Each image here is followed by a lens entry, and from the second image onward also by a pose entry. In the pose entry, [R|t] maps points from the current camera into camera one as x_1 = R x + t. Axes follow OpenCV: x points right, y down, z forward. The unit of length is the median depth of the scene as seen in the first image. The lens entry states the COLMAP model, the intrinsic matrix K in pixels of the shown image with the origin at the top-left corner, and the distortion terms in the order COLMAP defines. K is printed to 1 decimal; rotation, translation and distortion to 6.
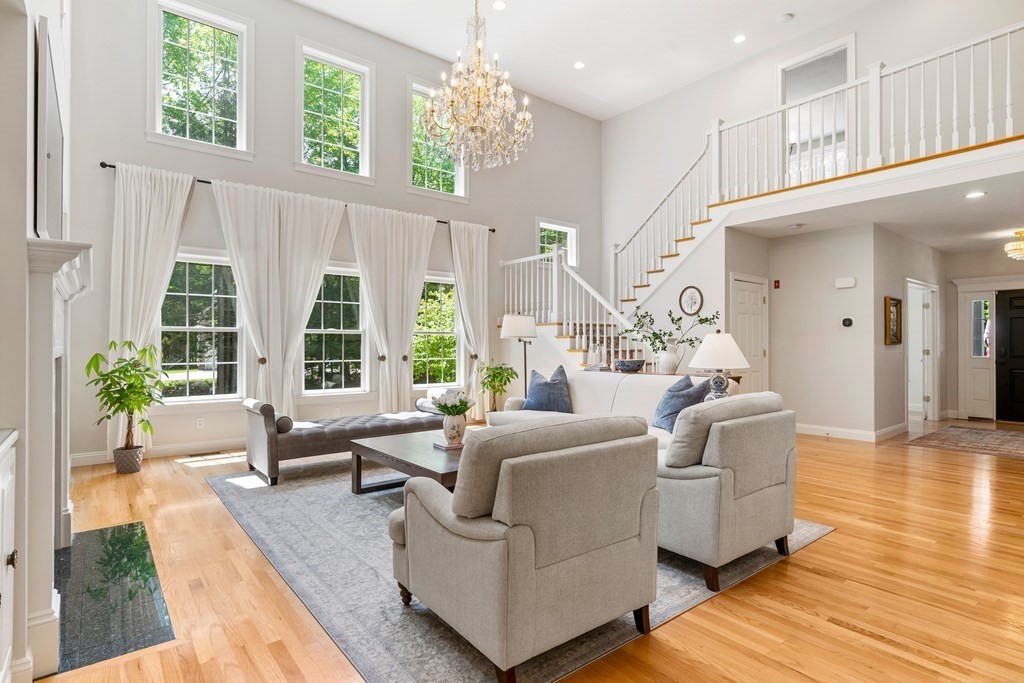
lens RADIAL K [[523.7, 0, 507.3], [0, 523.7, 344.0], [0, 0, 1]] dist [-0.003037, -0.000675]
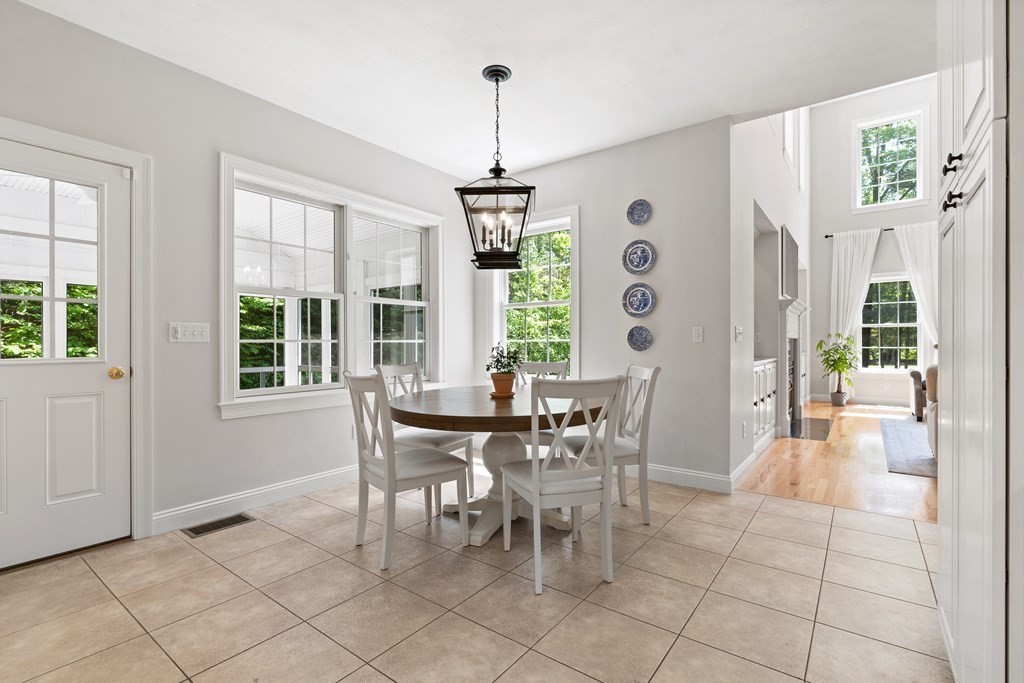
lens RADIAL K [[471.0, 0, 512.0], [0, 471.0, 341.5], [0, 0, 1]] dist [-0.012125, 0.000228]
pose [[0.255408, -0.005140, -0.966820, 0.536774], [0.003528, 0.999984, -0.004385, 0.025351], [0.966827, -0.002292, 0.255422, -0.489559]]
